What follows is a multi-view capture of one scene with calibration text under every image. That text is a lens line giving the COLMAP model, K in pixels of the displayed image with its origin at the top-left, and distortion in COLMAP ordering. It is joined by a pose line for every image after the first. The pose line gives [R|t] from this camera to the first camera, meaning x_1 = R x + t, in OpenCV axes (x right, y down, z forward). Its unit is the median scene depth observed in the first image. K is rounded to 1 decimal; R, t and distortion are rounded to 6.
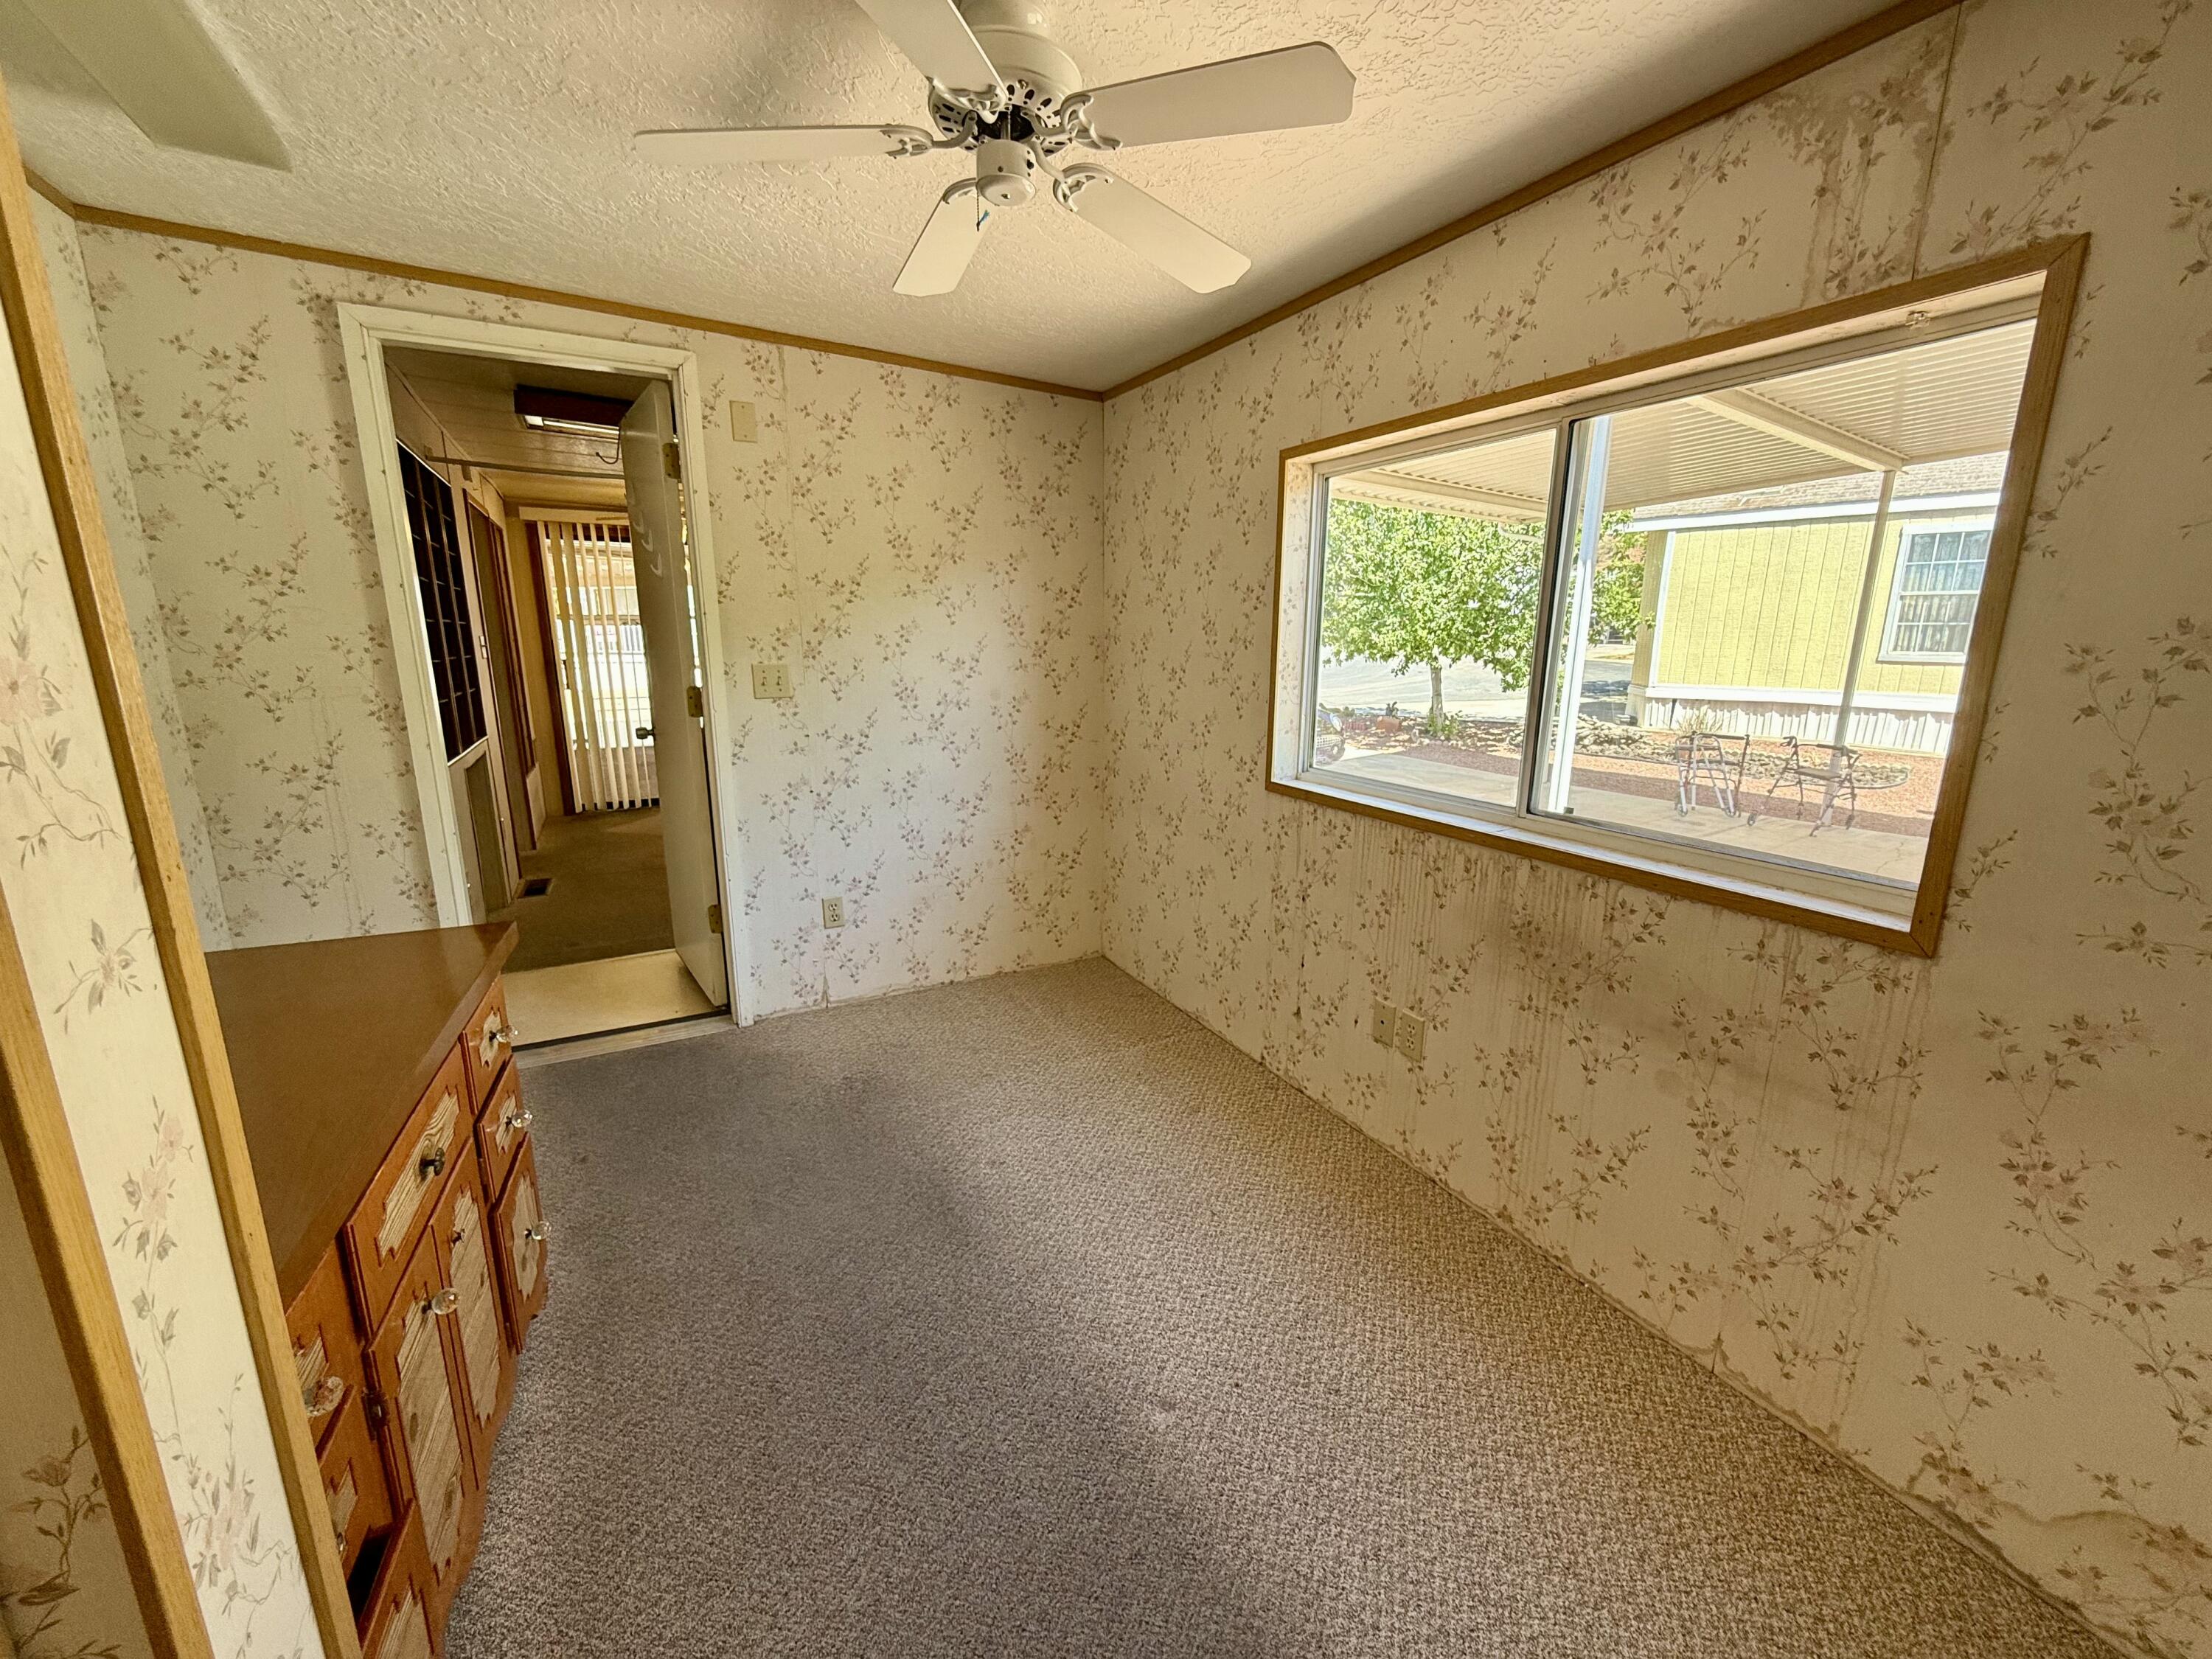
lens RADIAL K [[879.1, 0, 1111.2], [0, 879.1, 827.1], [0, 0, 1]] dist [0.001211, -0.000303]
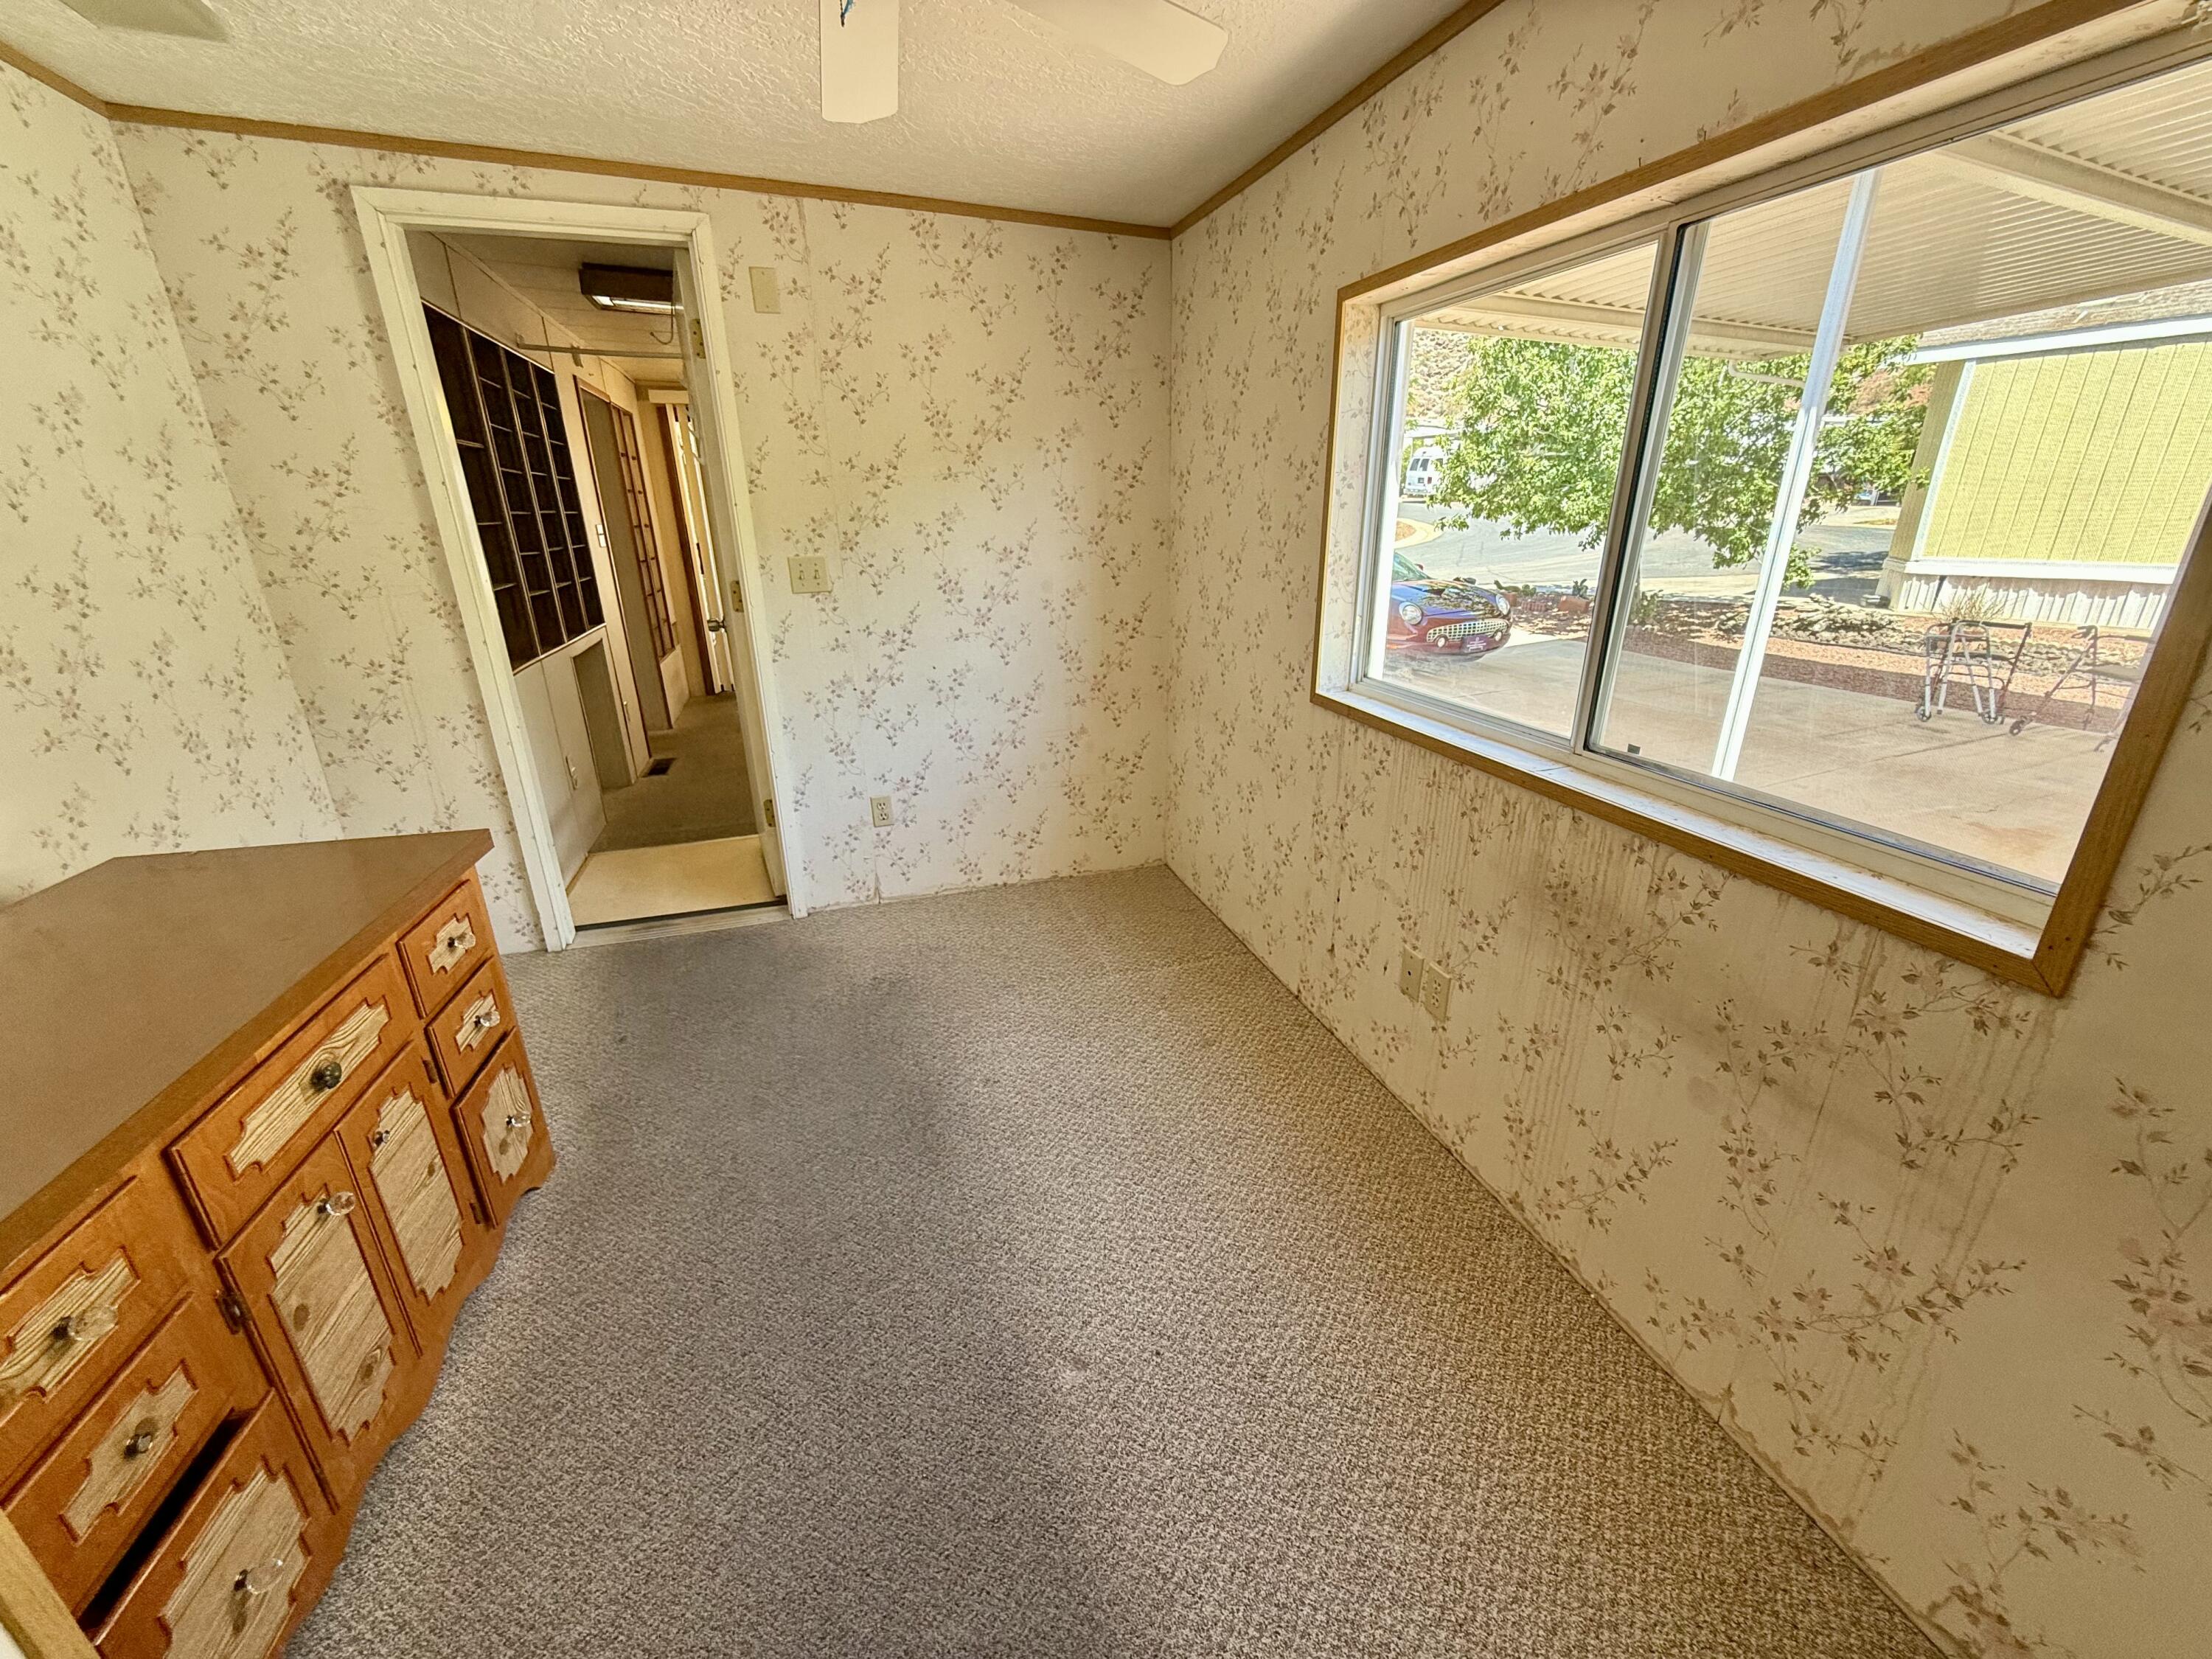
lens RADIAL K [[879.1, 0, 1110.3], [0, 879.1, 827.0], [0, 0, 1]] dist [0.001211, -0.000303]
pose [[0.982923, 0.048177, -0.177596, 0.155316], [-0.023656, 0.990193, 0.137686, -0.038381], [0.182488, -0.131134, 0.974424, 0.092957]]
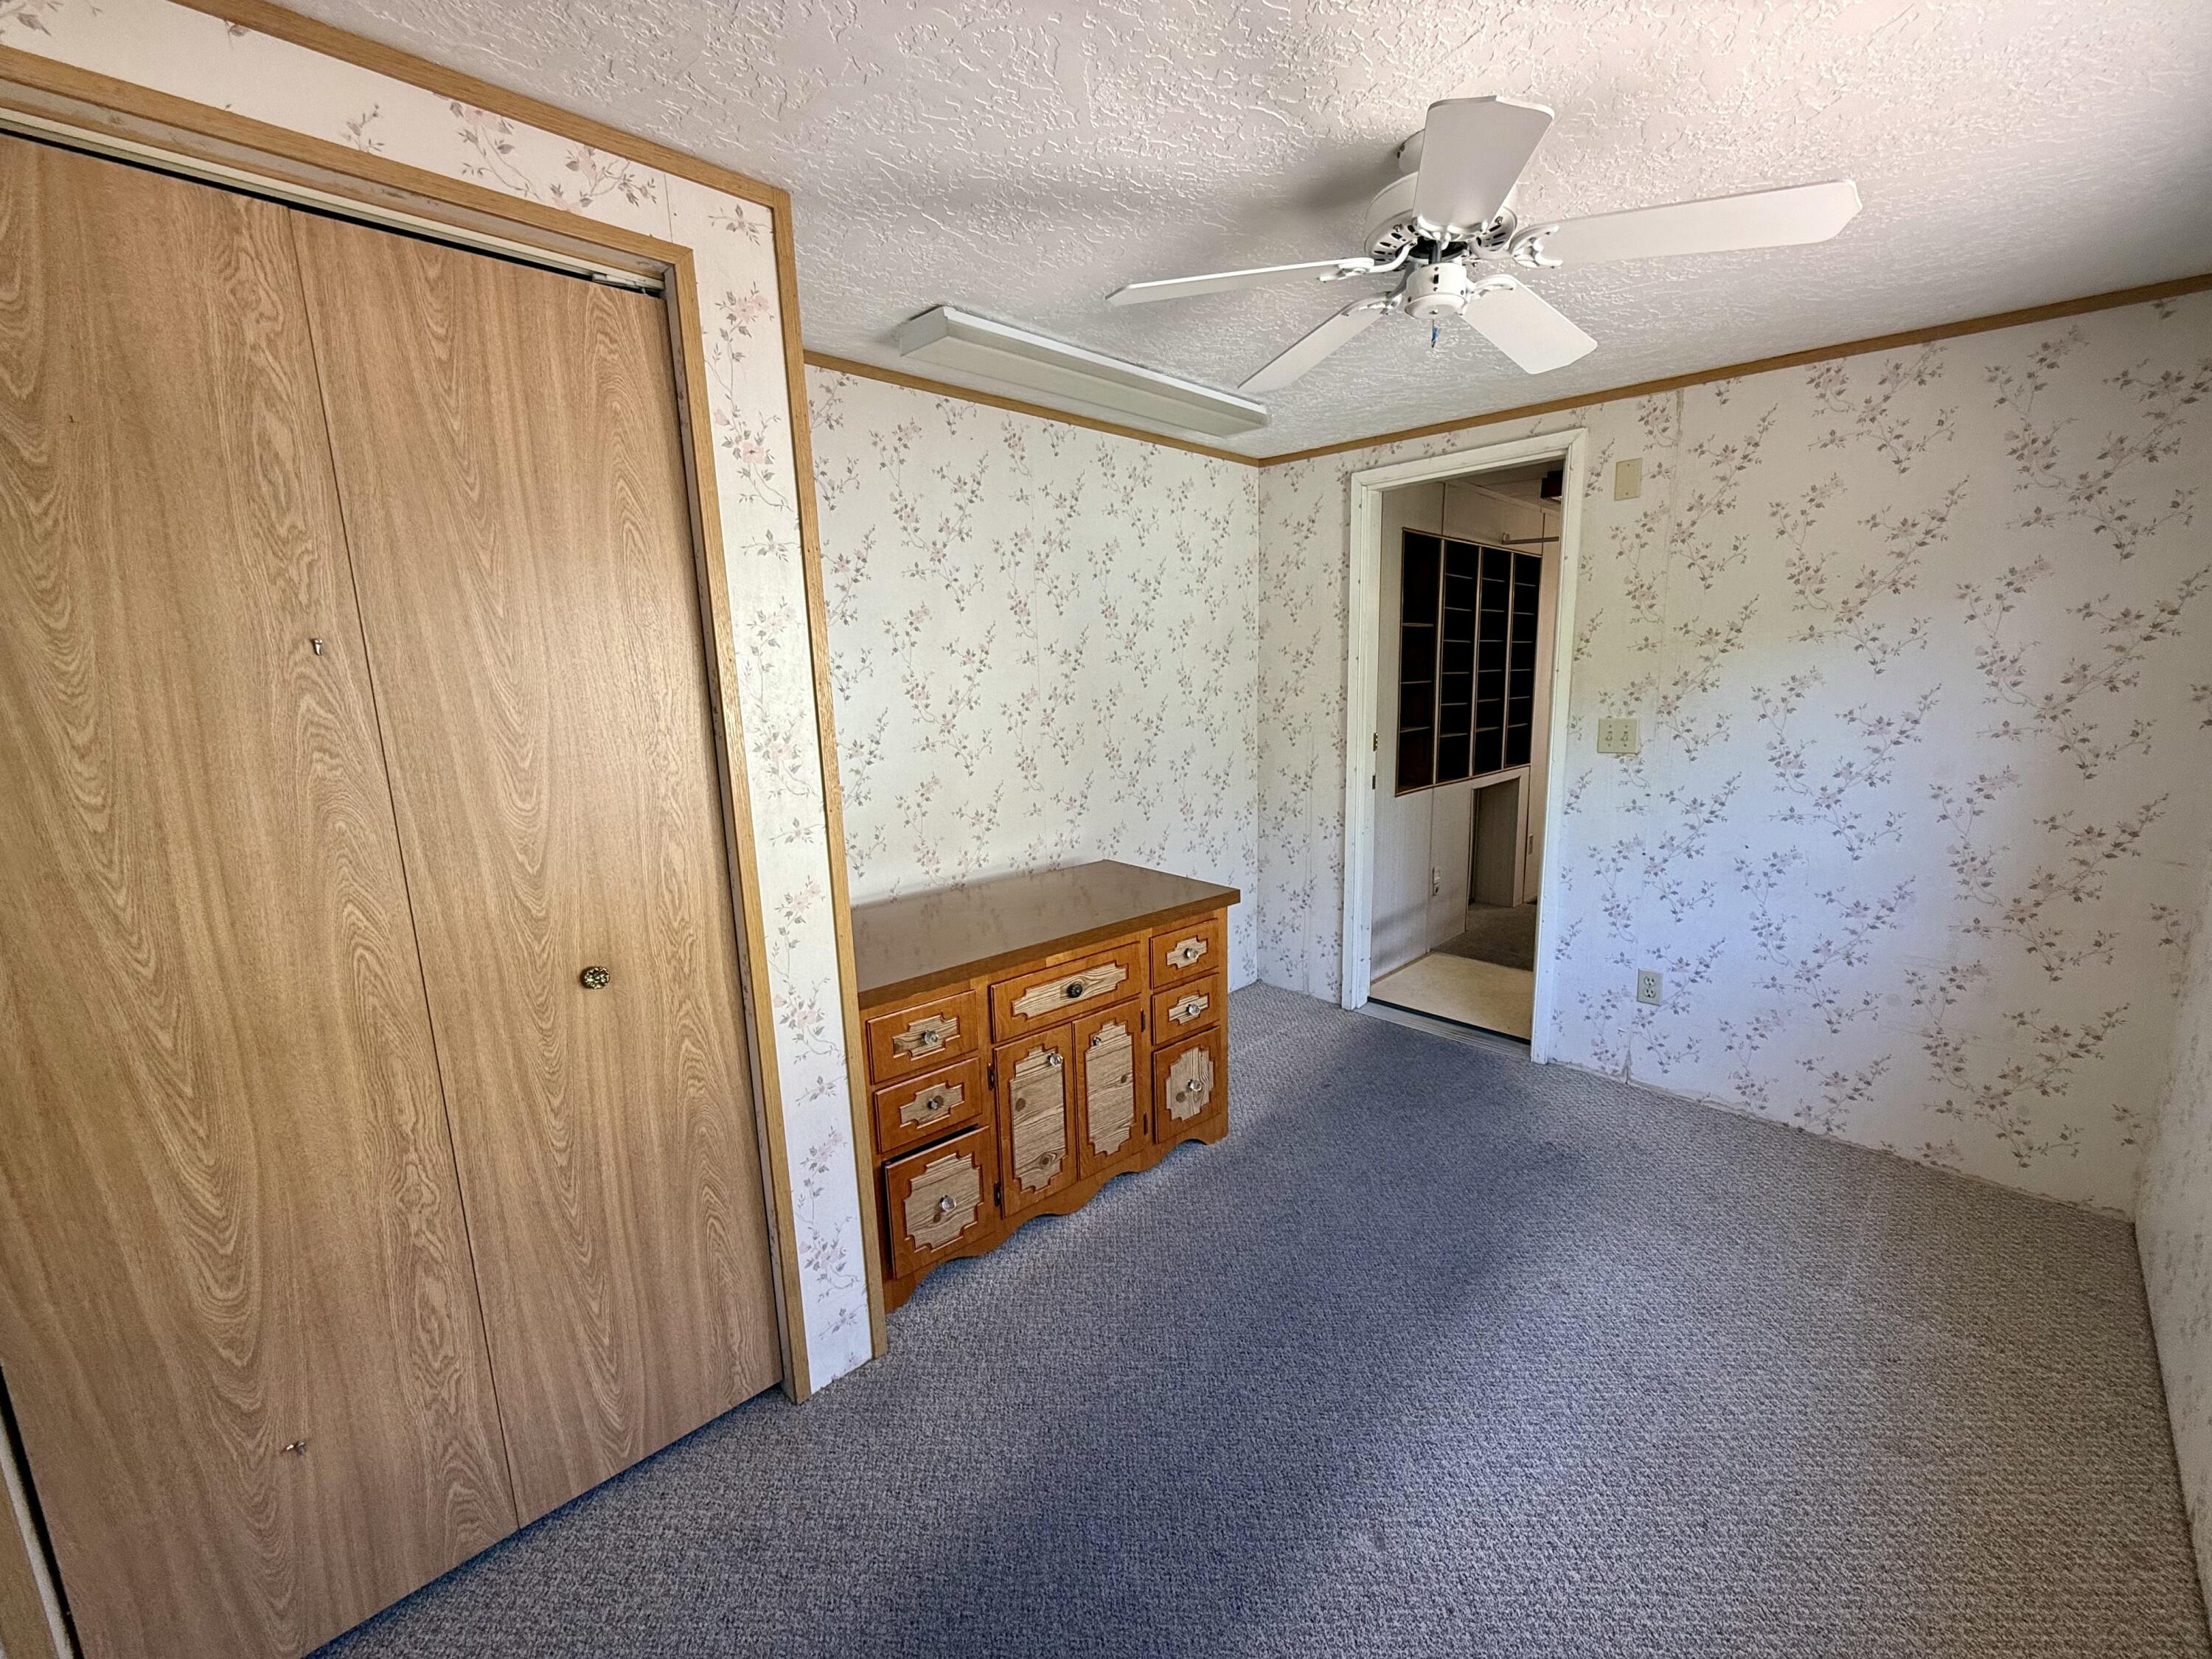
lens RADIAL K [[879.1, 0, 1119.2], [0, 879.1, 829.0], [0, 0, 1]] dist [0.001211, -0.000303]
pose [[0.287860, 0.156380, -0.944818, 0.485501], [-0.176358, 0.978361, 0.108201, -0.088015], [0.941294, 0.135480, 0.309210, 0.225602]]
